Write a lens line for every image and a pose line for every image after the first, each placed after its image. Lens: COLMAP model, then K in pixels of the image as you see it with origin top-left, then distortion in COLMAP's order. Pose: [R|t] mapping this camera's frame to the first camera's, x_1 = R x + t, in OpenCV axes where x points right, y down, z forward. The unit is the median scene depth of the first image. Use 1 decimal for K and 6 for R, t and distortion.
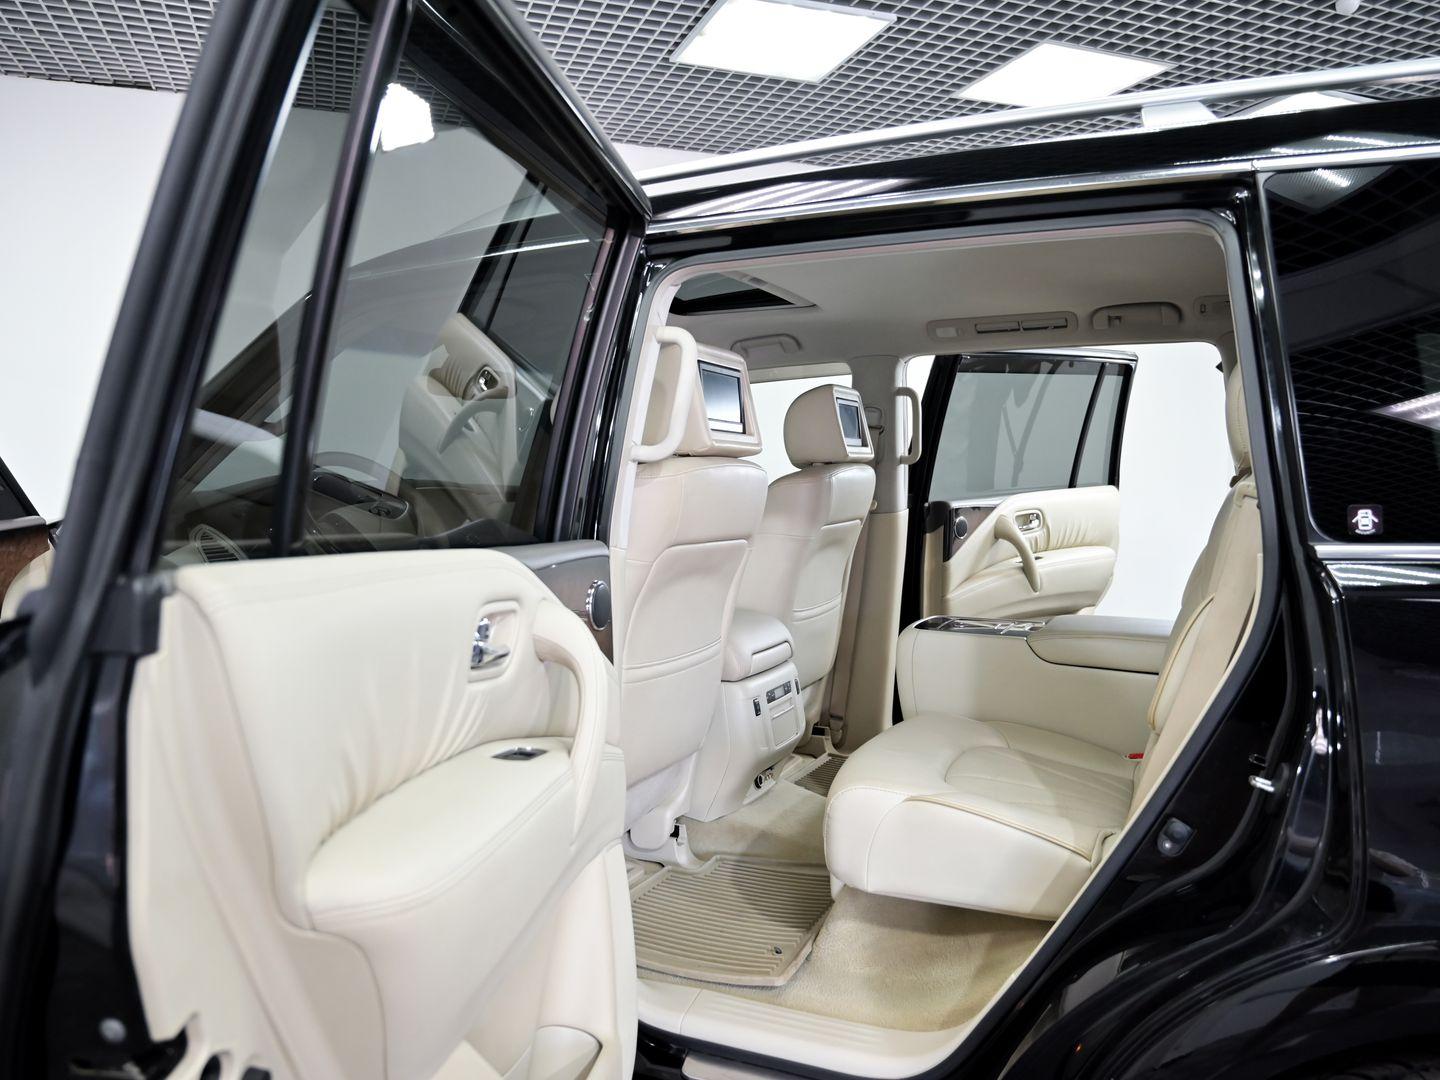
lens RADIAL K [[1012.9, 0, 720.0], [0, 1012.9, 540.0], [0, 0, 1]] dist [-0.006750, -0.000633]
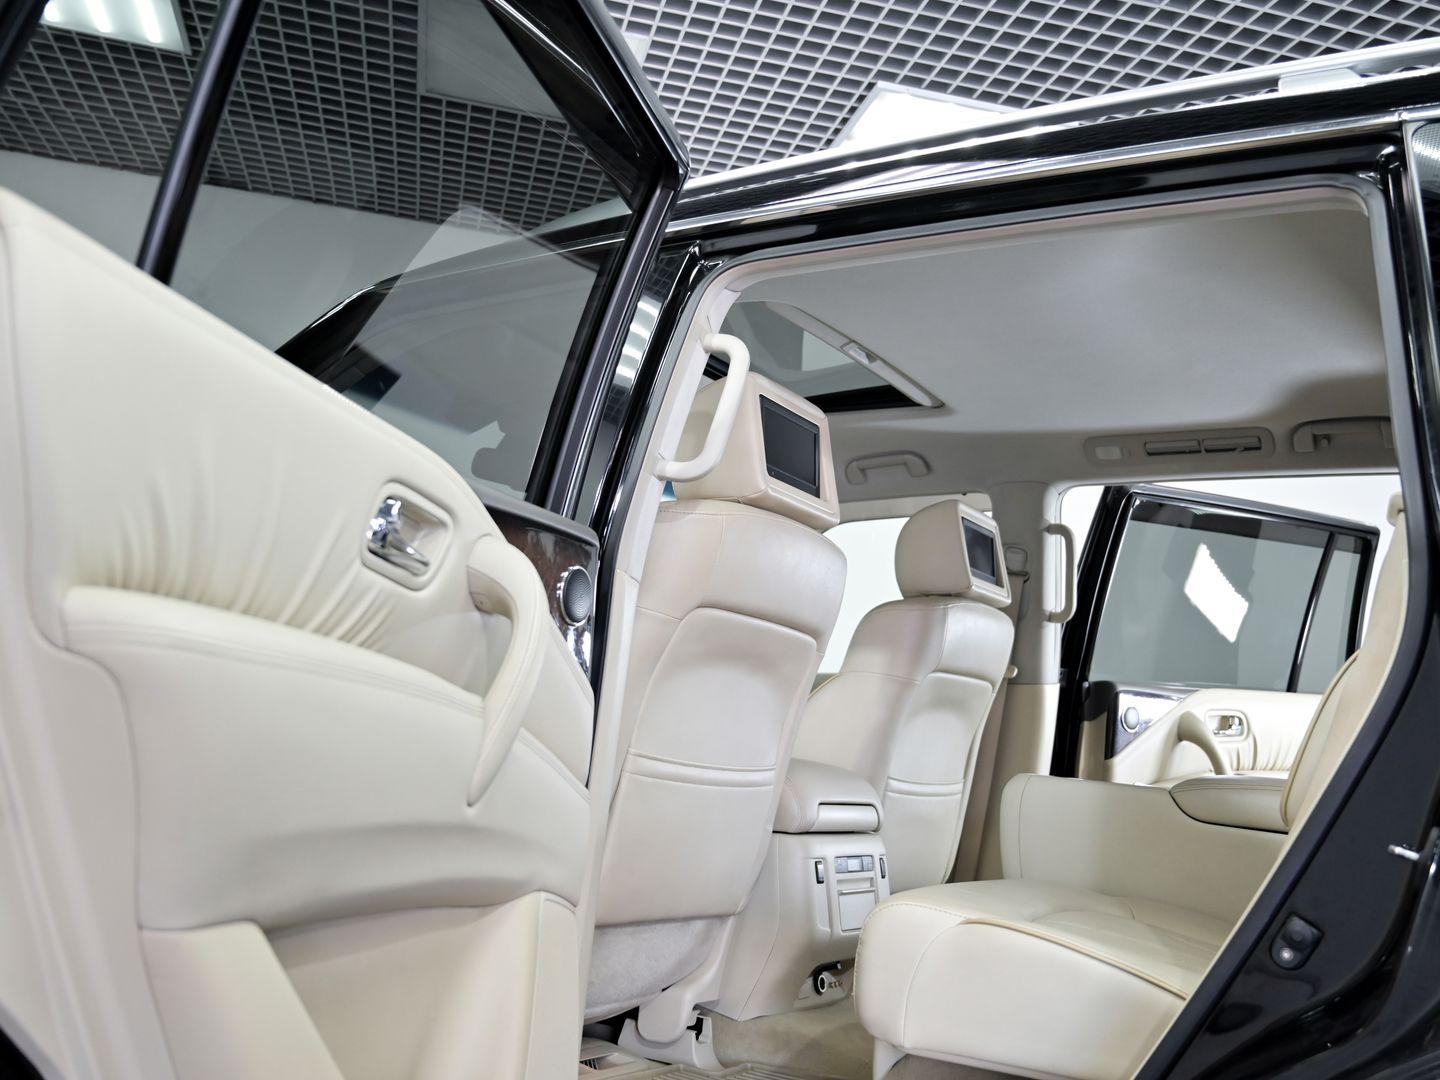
lens RADIAL K [[1266.7, 0, 720.0], [0, 1266.7, 540.0], [0, 0, 1]] dist [0.005569, -0.057503]
pose [[0.989334, 0.069158, -0.128201, 0.056872], [-0.093604, 0.976177, -0.195749, 0.095683], [0.111610, 0.205661, 0.972238, 0.002554]]
